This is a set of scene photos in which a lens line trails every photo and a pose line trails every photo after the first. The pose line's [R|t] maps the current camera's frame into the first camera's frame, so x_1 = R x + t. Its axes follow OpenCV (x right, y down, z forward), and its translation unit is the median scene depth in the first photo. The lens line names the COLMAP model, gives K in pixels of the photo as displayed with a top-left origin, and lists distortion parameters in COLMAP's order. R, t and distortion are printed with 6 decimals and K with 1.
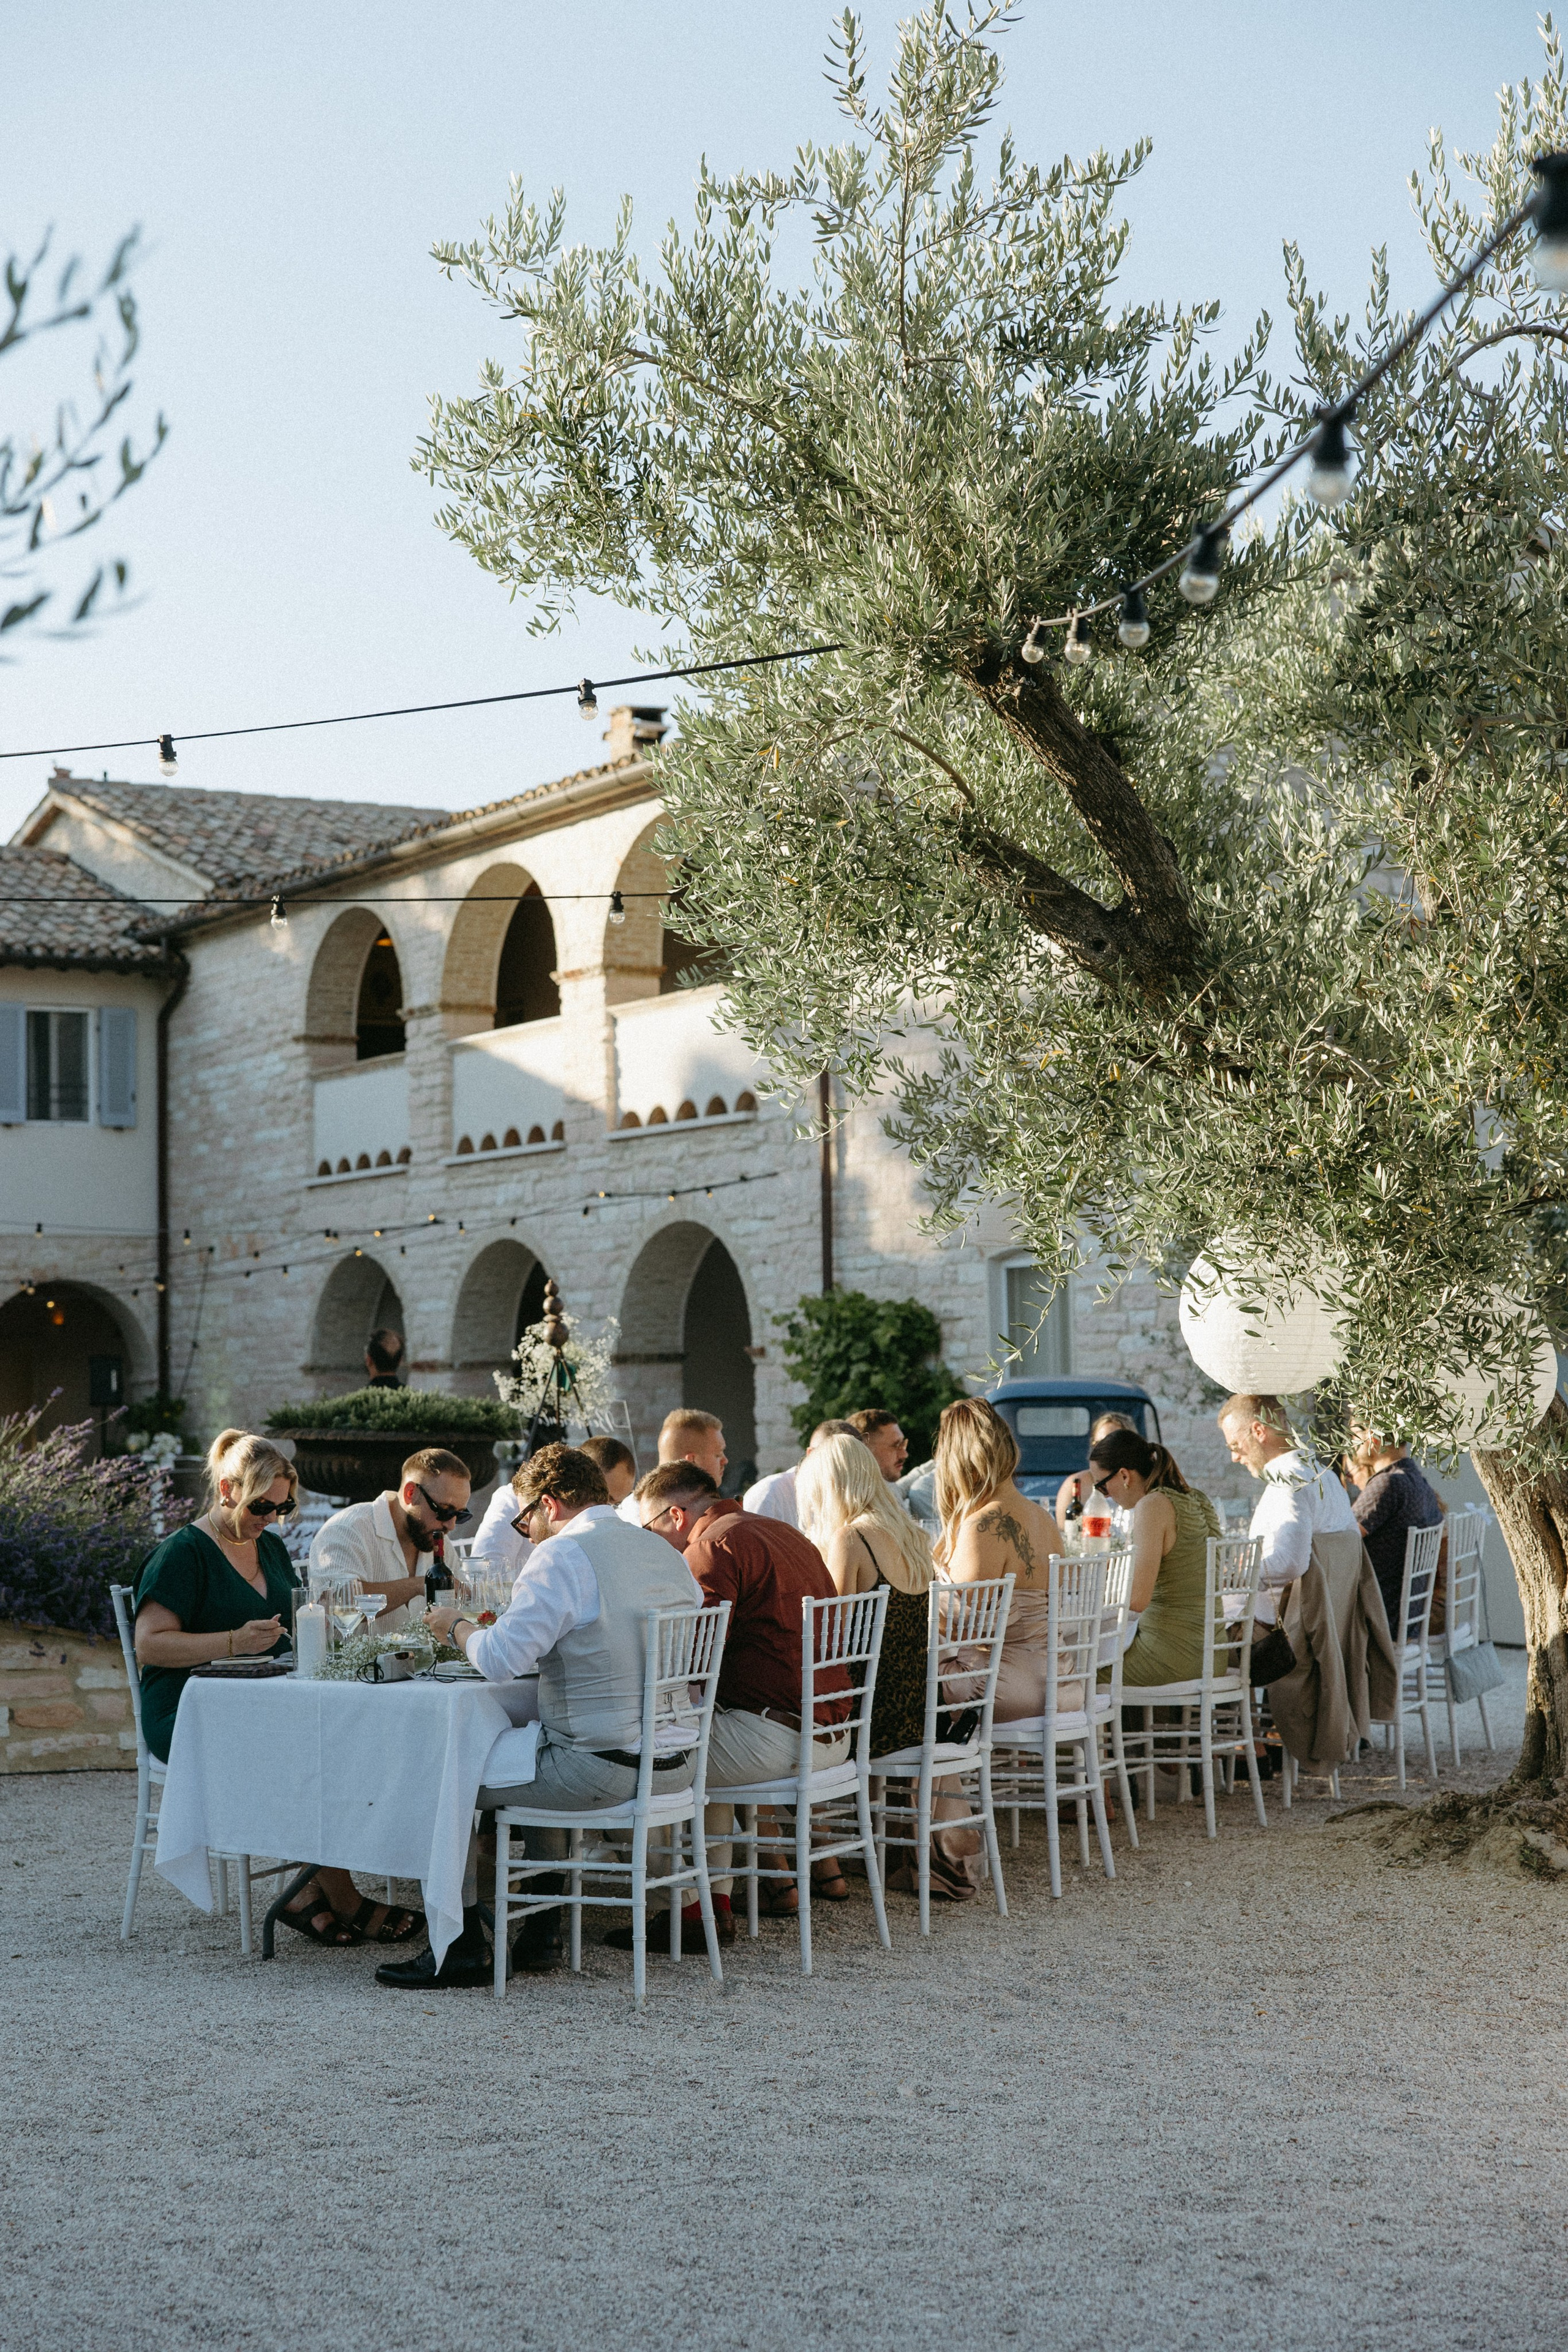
lens RADIAL K [[3855.2, 0, 783.7], [0, 3855.2, 1187.5], [0, 0, 1]] dist [0.048963, 0.003274]
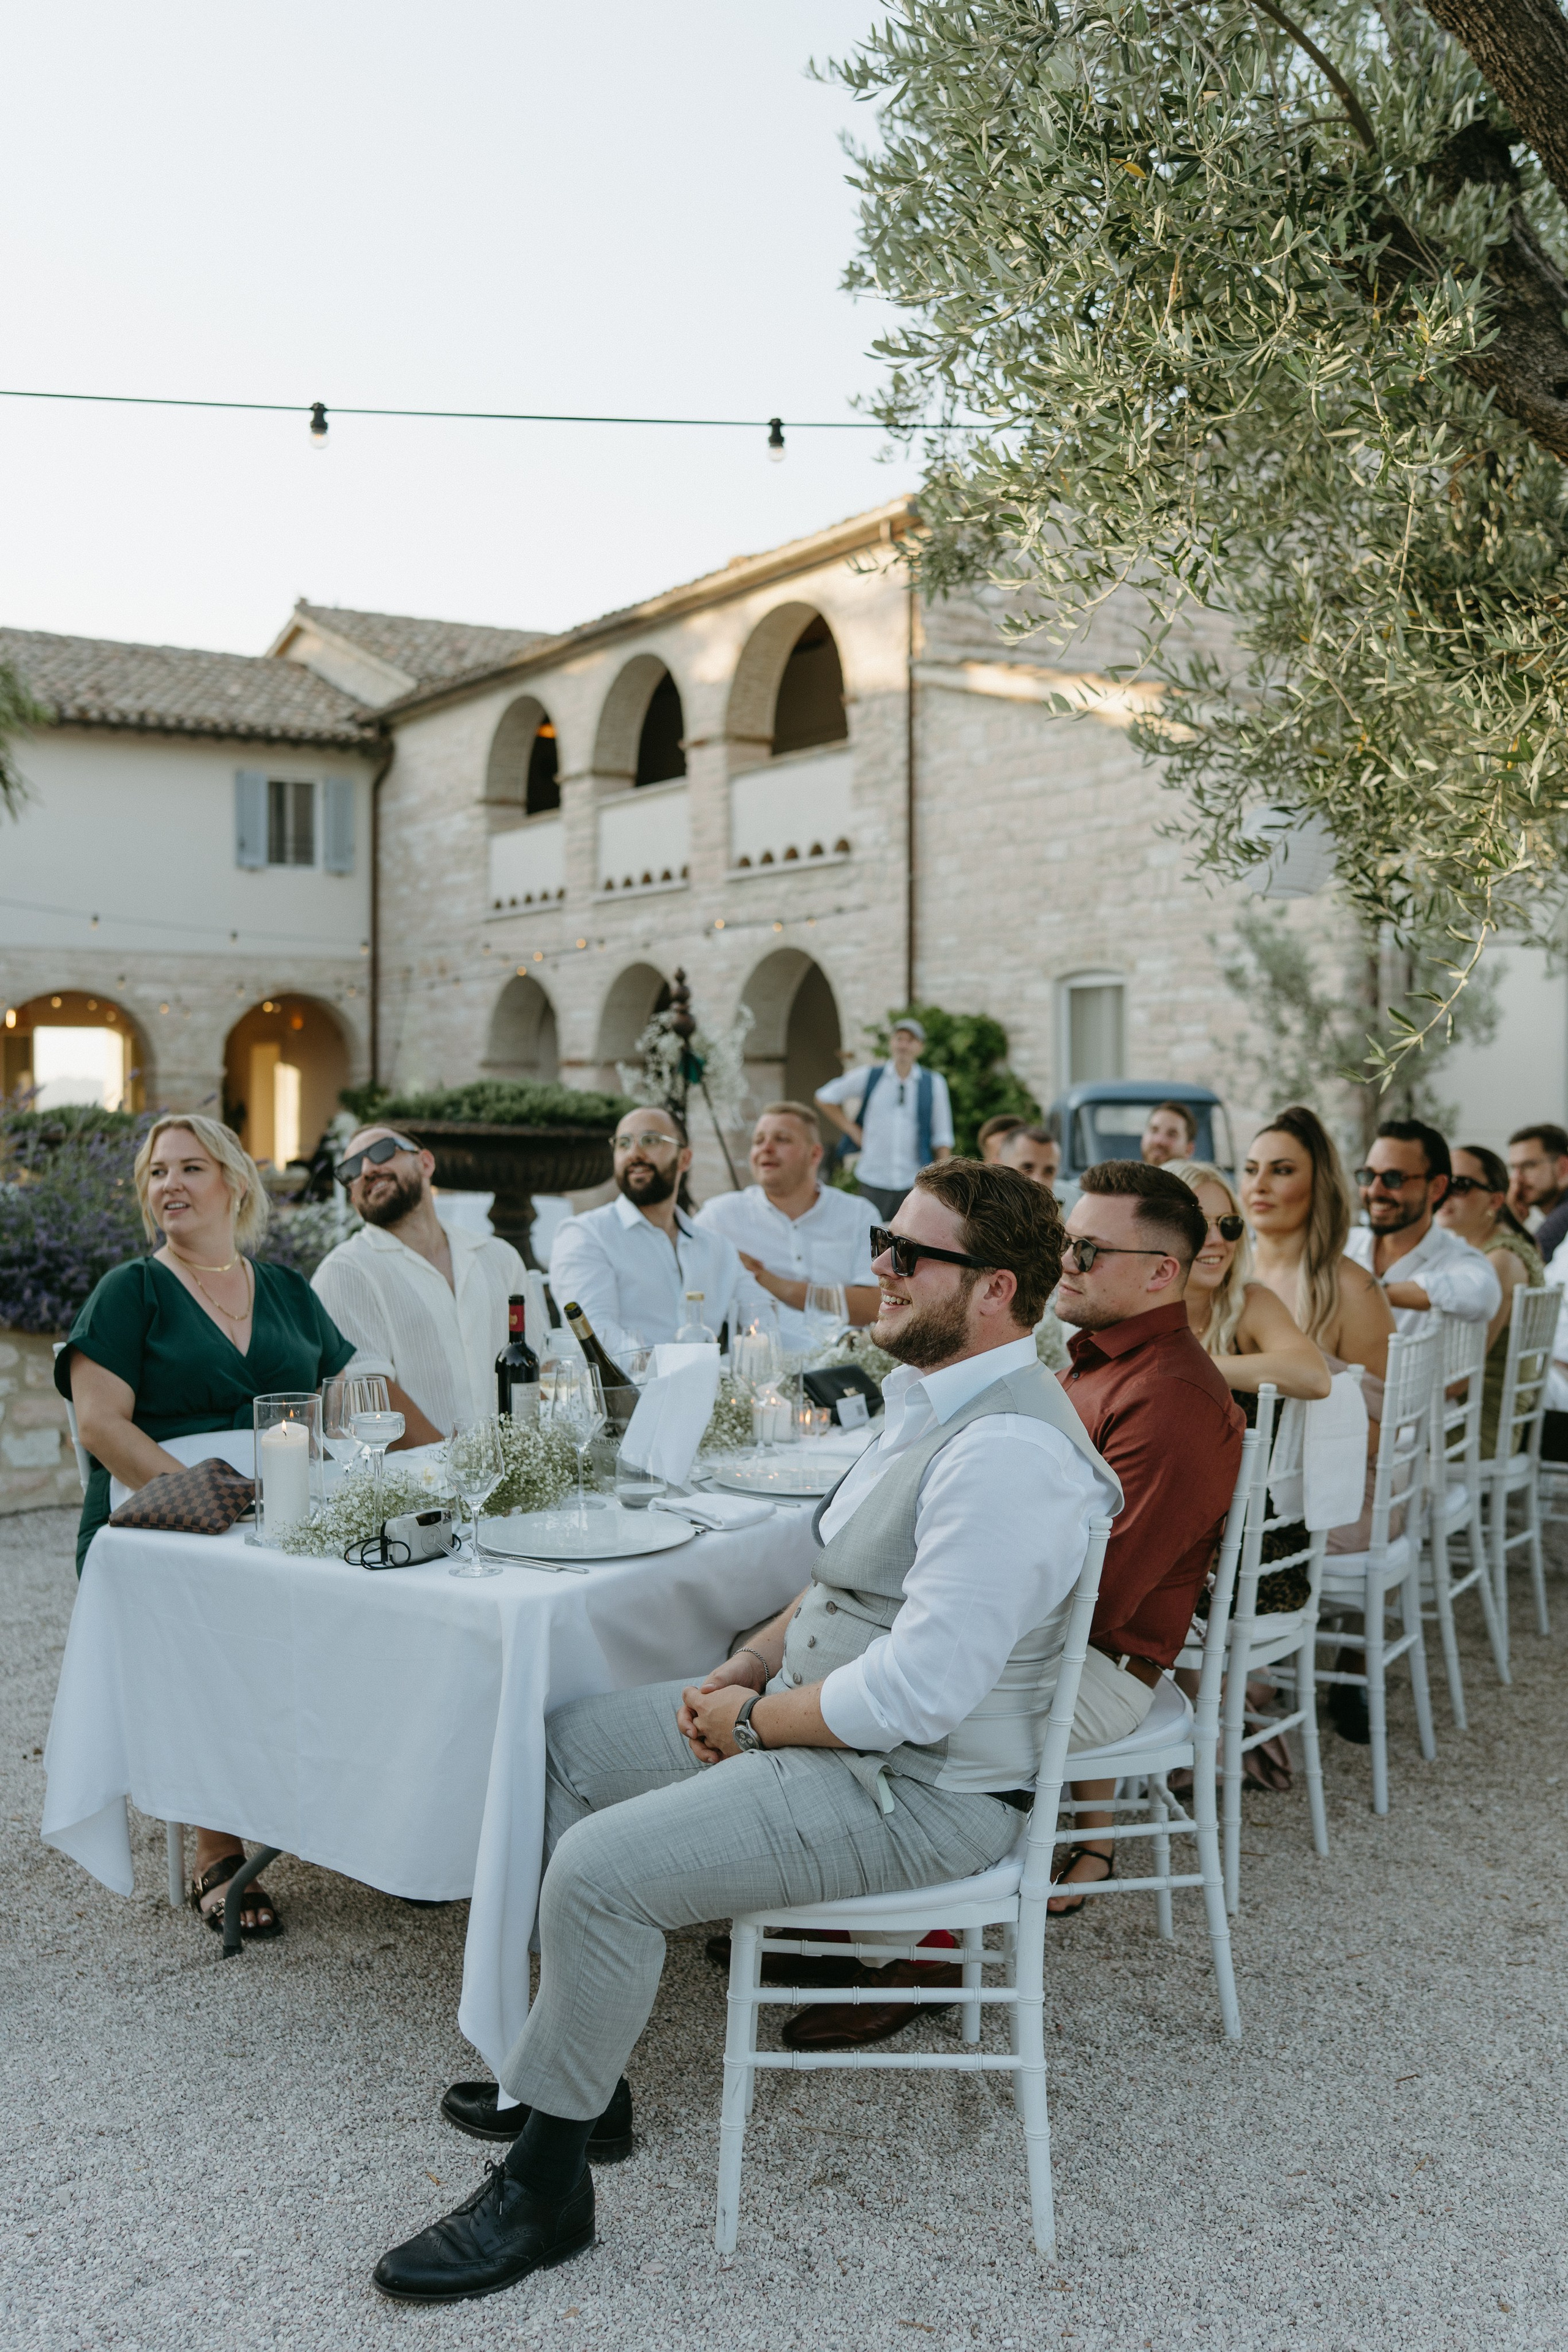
lens RADIAL K [[2172.8, 0, 788.6], [0, 2172.8, 1138.6], [0, 0, 1]] dist [-0.014660, -0.000921]
pose [[0.999808, 0.018421, -0.006741, -0.030934], [-0.017855, 0.996940, 0.076101, 0.026325], [0.008122, -0.075966, 0.997077, 0.494731]]
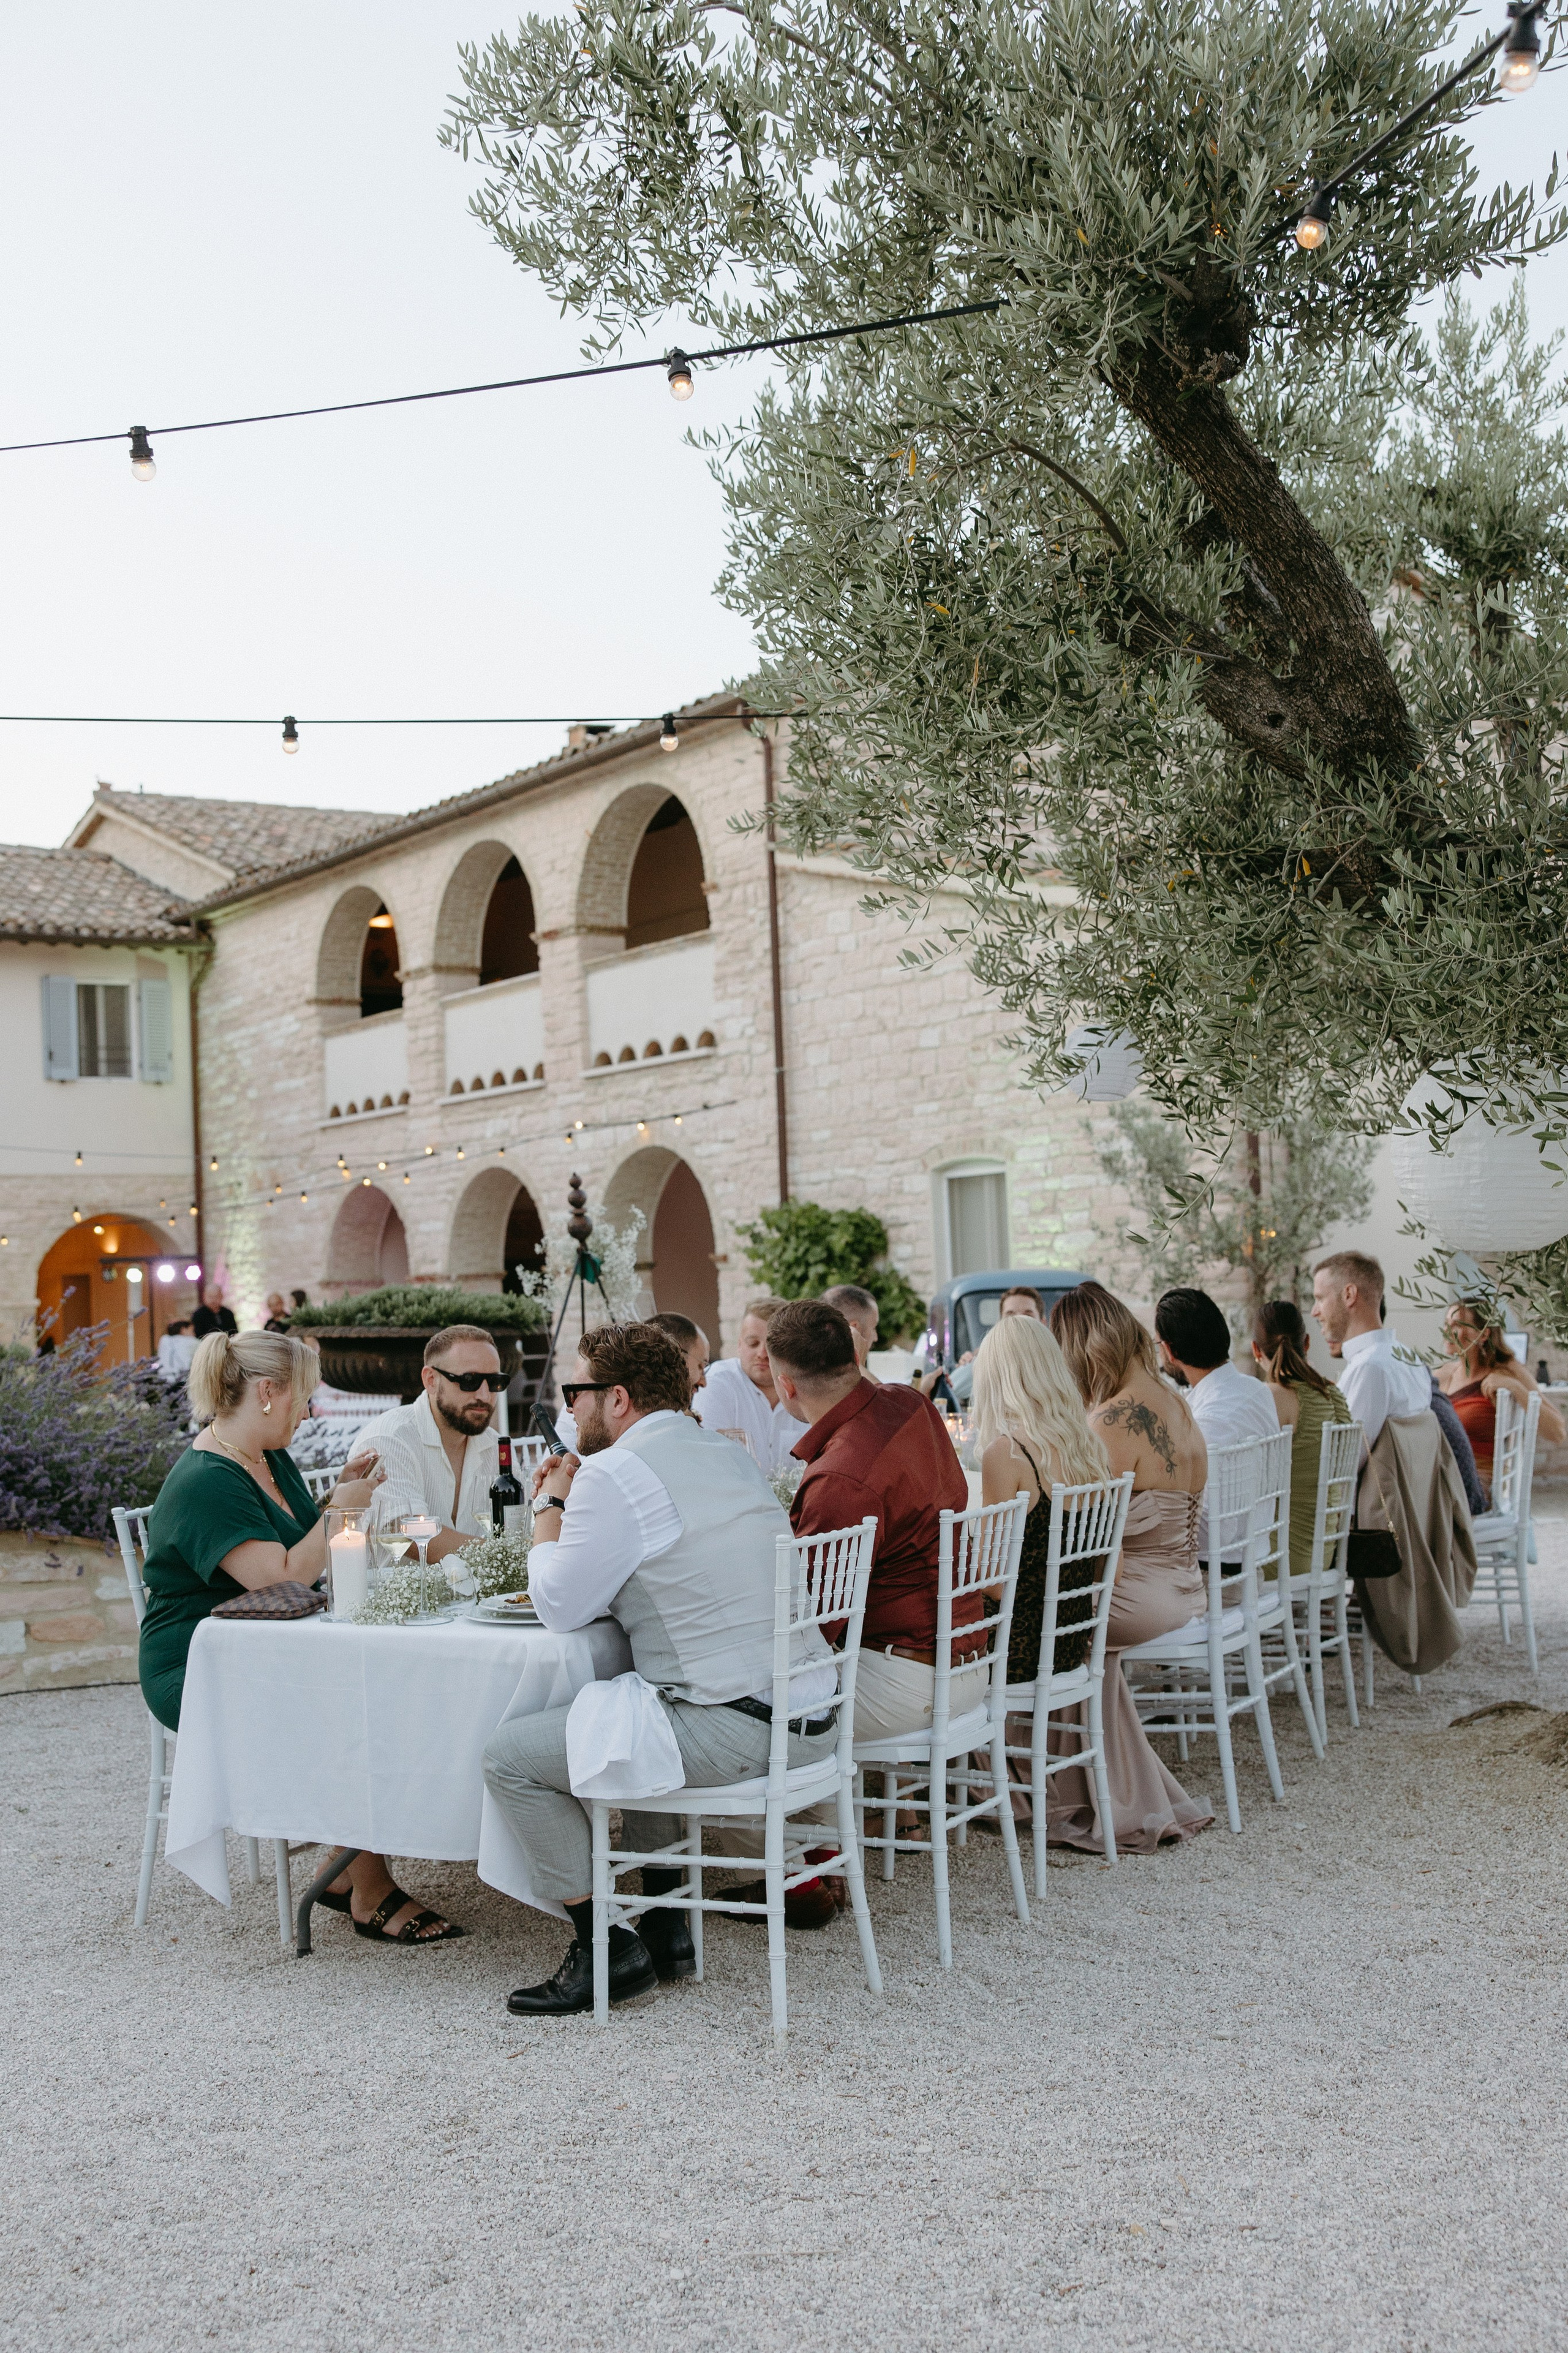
lens RADIAL K [[2650.3, 0, 740.4], [0, 2650.3, 1236.7], [0, 0, 1]] dist [0.022183, -0.000813]
pose [[0.999206, -0.017987, 0.035543, -0.044047], [0.017101, 0.999539, 0.025079, 0.025300], [-0.035978, -0.024452, 0.999053, 0.330958]]
